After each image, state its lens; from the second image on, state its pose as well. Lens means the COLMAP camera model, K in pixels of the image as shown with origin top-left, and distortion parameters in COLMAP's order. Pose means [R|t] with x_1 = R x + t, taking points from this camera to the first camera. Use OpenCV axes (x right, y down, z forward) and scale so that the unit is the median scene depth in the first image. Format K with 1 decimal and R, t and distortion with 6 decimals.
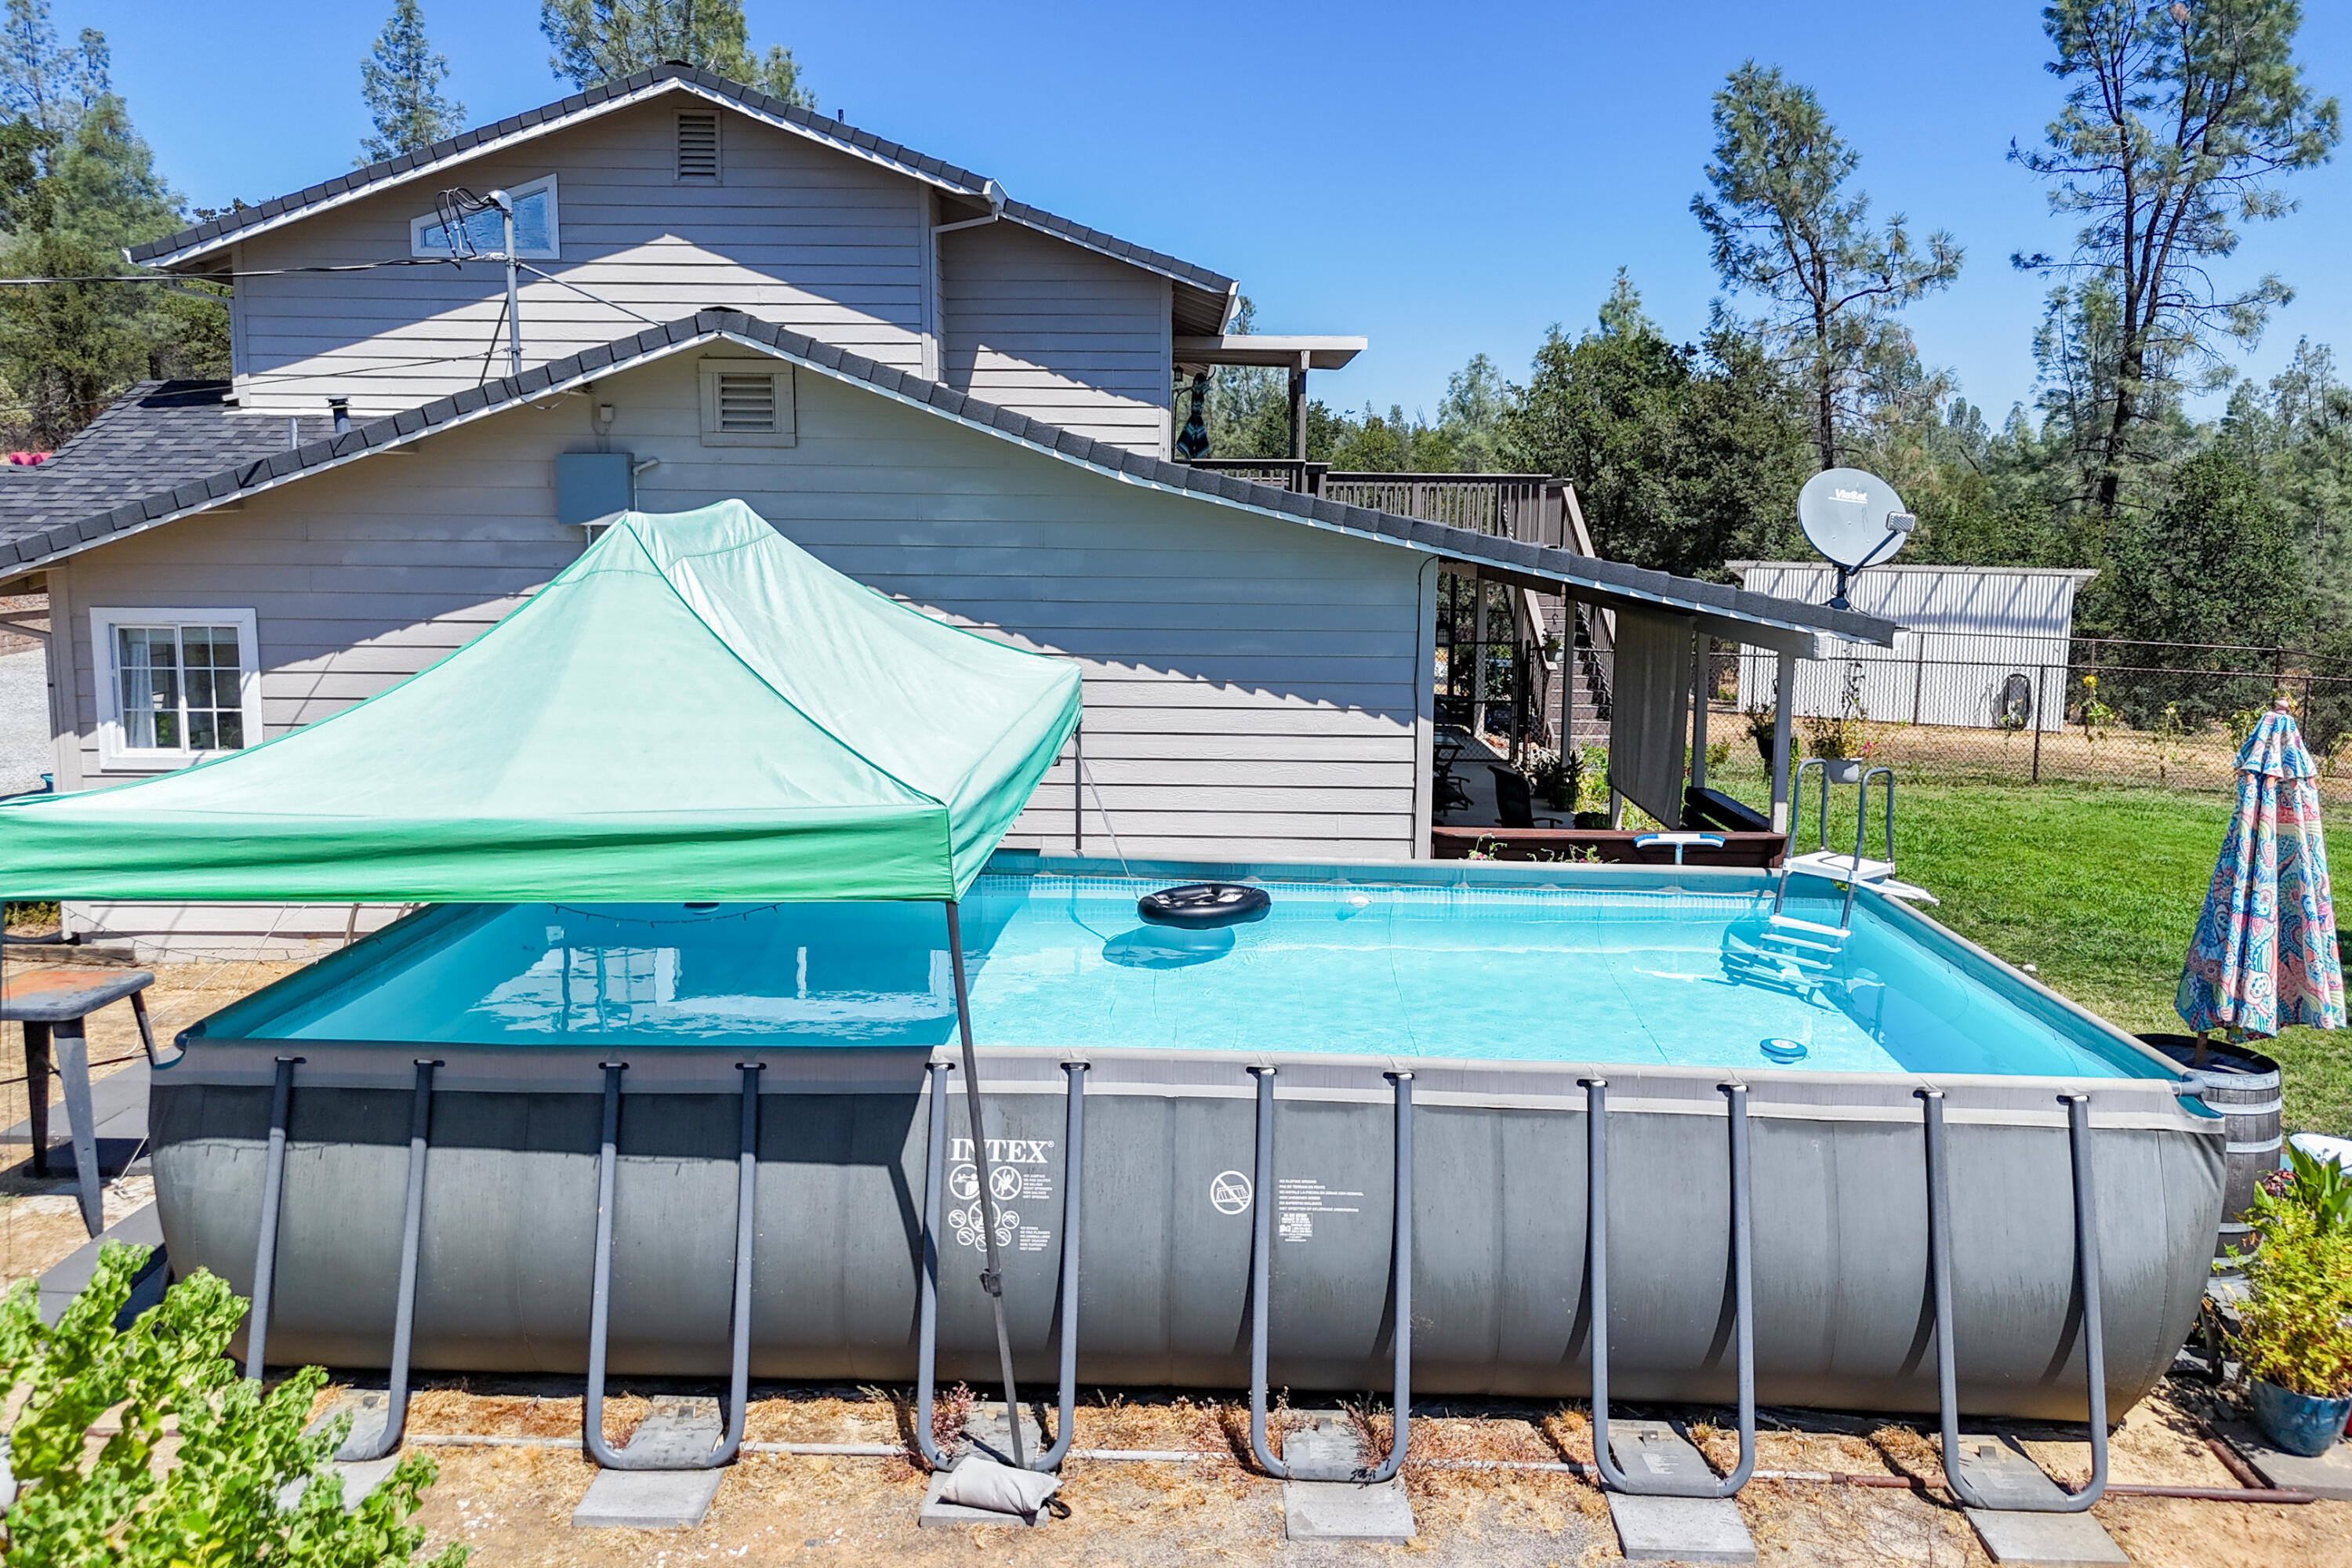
lens RADIAL K [[1746.6, 0, 1180.0], [0, 1746.6, 739.6], [0, 0, 1]] dist [0.008355, 0.000218]
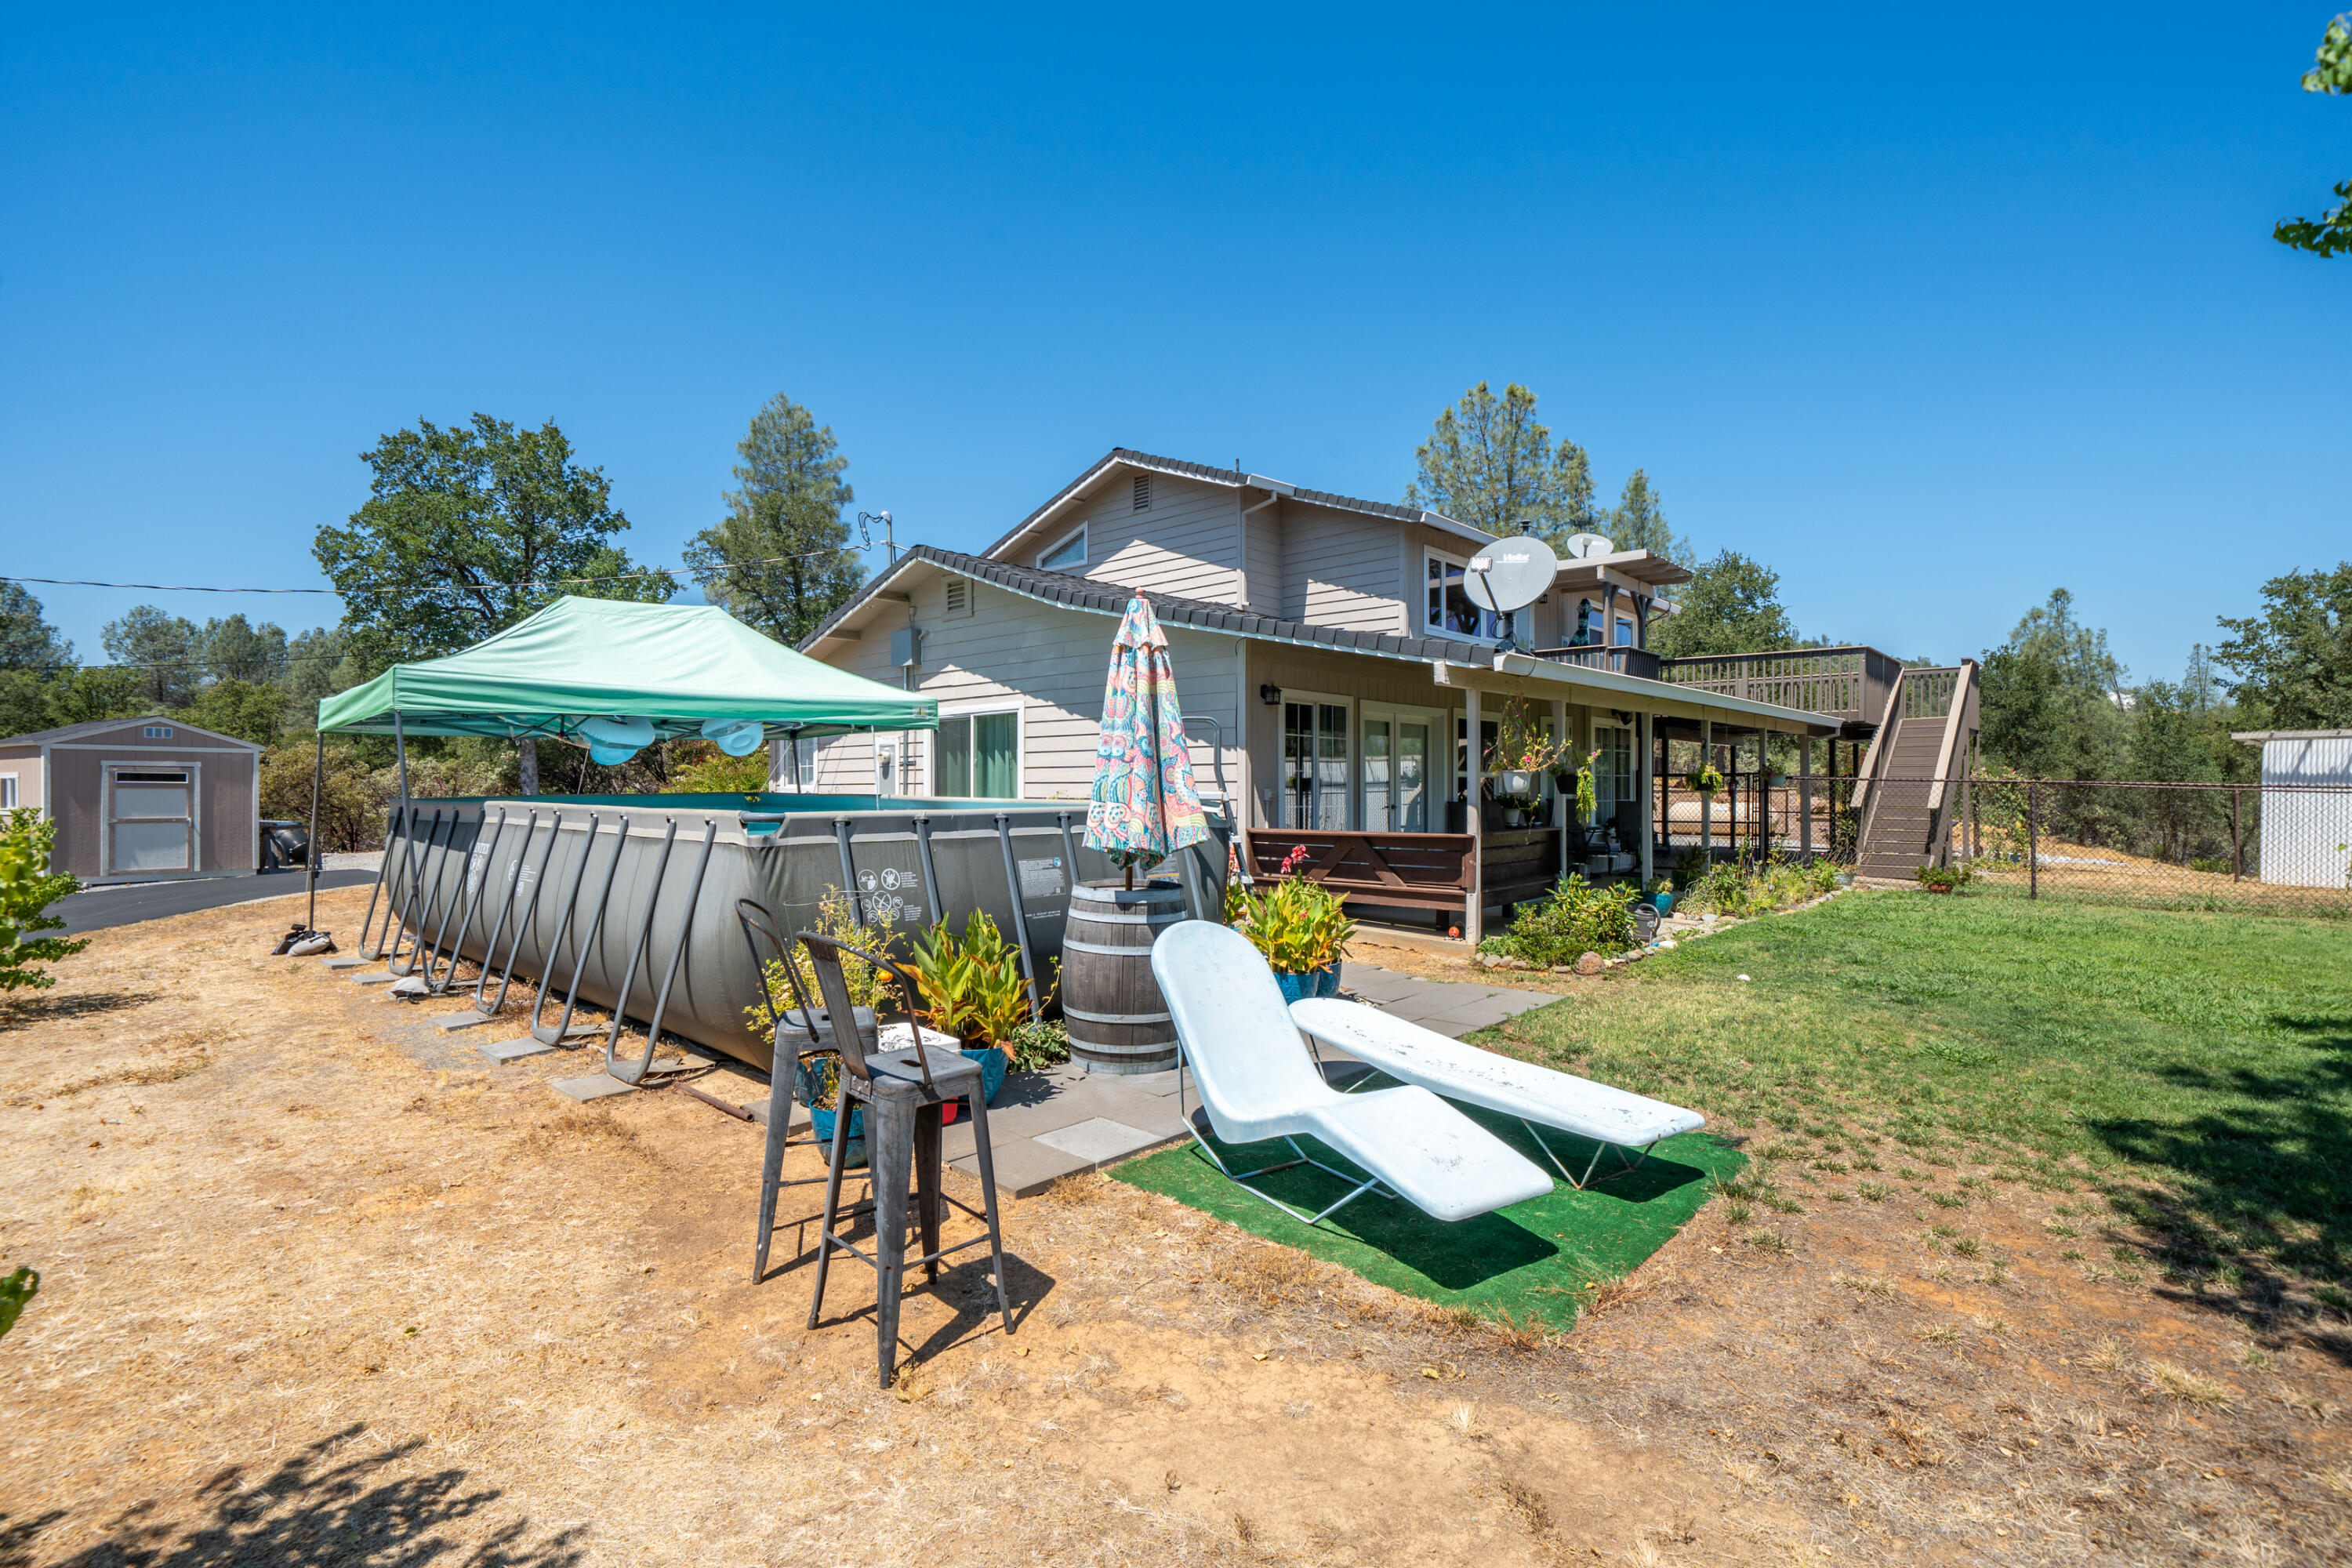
lens RADIAL K [[1108.0, 0, 1176.0], [0, 1108.0, 784.0], [0, 0, 1]] dist [0.001446, 0.001599]
pose [[0.747505, -0.014557, -0.664096, 0.476943], [-0.077807, 0.990959, -0.109301, 0.081505], [0.659683, 0.133374, 0.739614, 0.187312]]
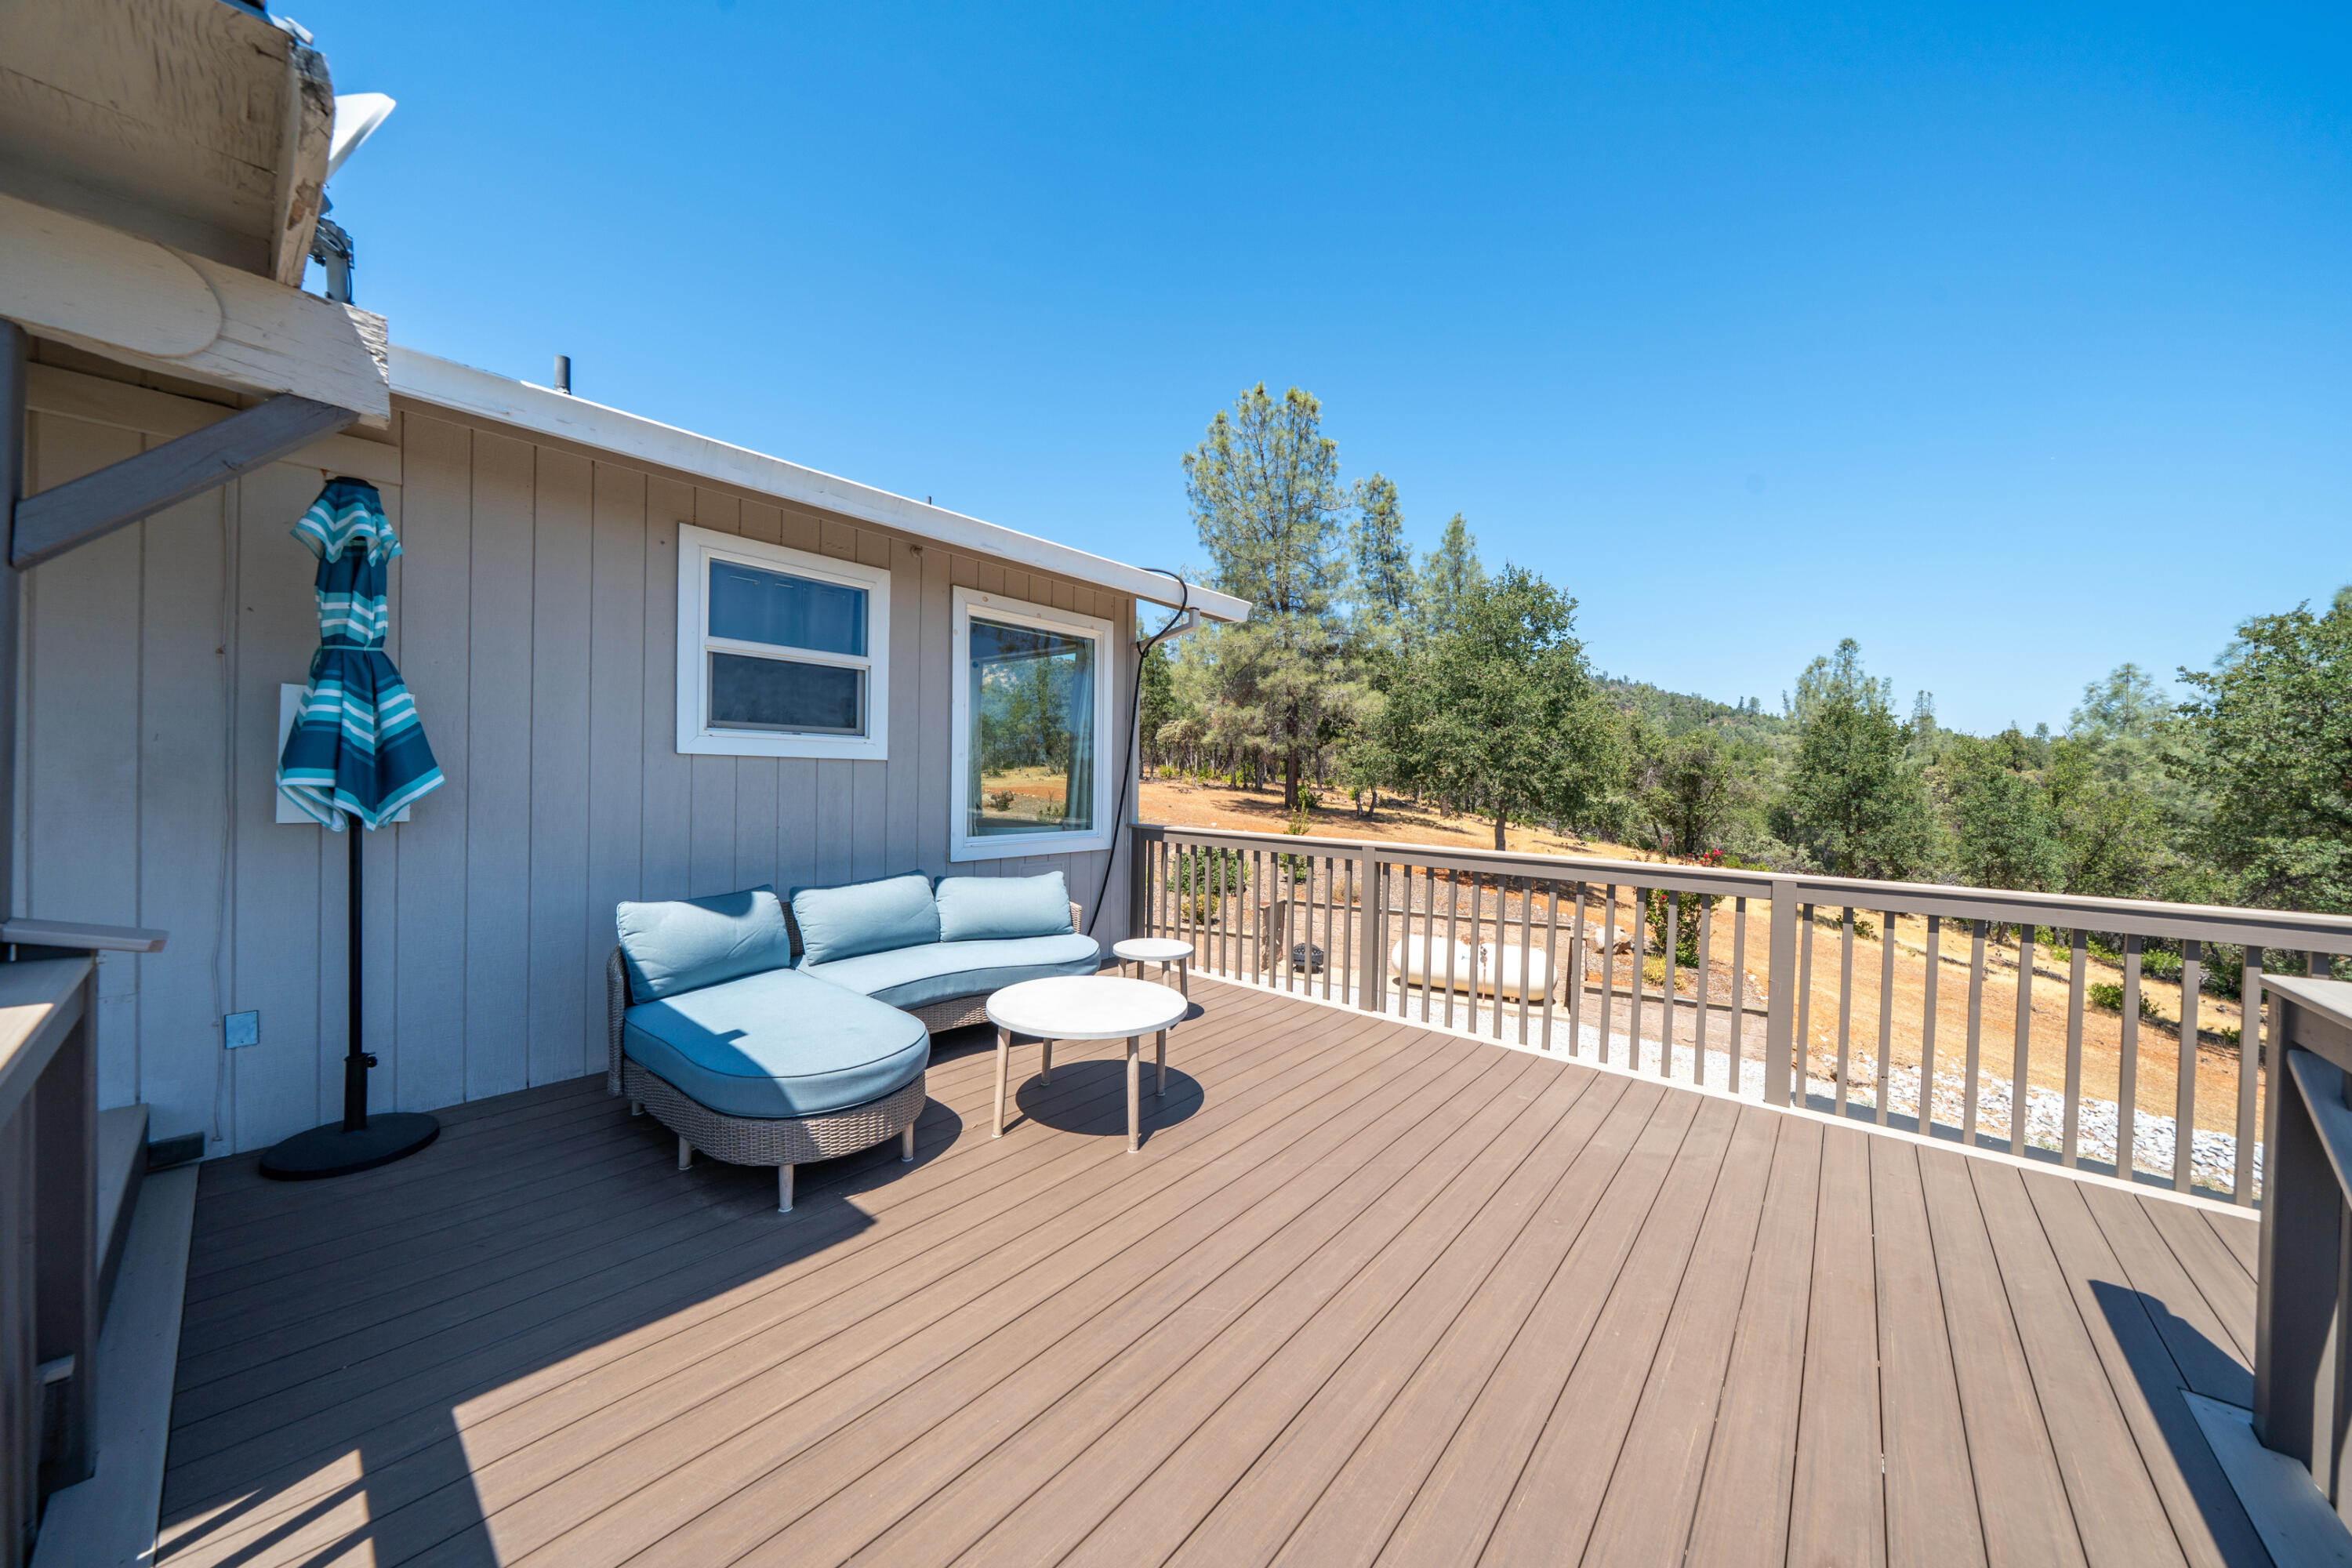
lens RADIAL K [[811.1, 0, 1177.0], [0, 811.1, 779.8], [0, 0, 1]] dist [-0.000795, -0.000077]
pose [[0.765763, 0.006739, -0.643088, 0.229691], [-0.095194, 0.990118, -0.102978, -0.226314], [0.636038, 0.140075, 0.758837, 1.330524]]
